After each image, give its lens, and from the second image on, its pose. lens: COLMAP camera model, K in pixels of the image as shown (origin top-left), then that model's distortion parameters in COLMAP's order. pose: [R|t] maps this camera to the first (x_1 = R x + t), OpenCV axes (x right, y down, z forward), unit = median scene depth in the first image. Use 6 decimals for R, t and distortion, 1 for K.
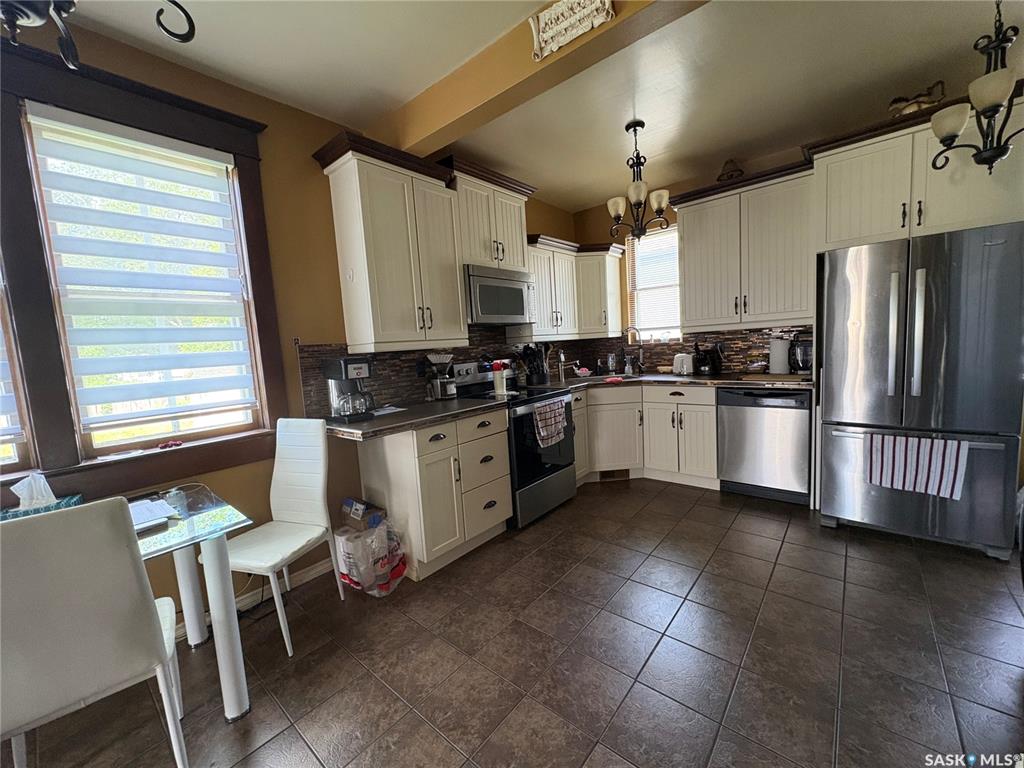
lens RADIAL K [[409.2, 0, 512.0], [0, 409.2, 384.0], [0, 0, 1]] dist [0.003064, -0.000251]
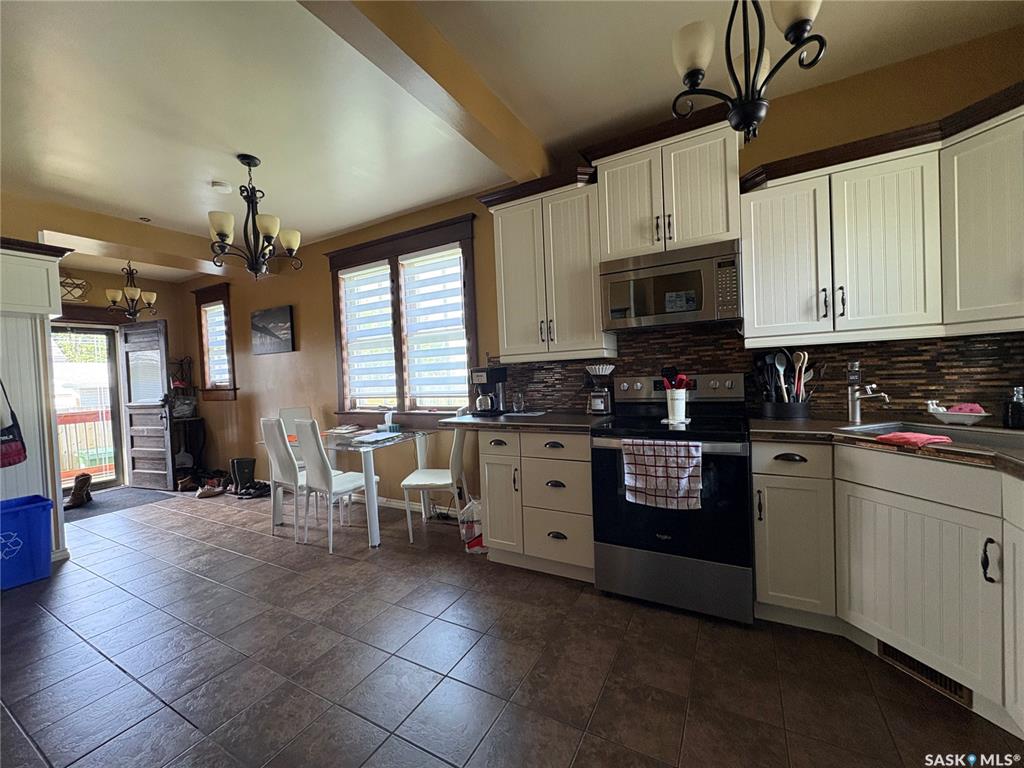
lens RADIAL K [[409.2, 0, 512.0], [0, 409.2, 384.0], [0, 0, 1]] dist [0.003064, -0.000251]
pose [[0.193167, 0.079849, -0.977911, 0.671828], [-0.065443, 0.995512, 0.068360, -0.078391], [0.978981, 0.050793, 0.197526, 0.610845]]
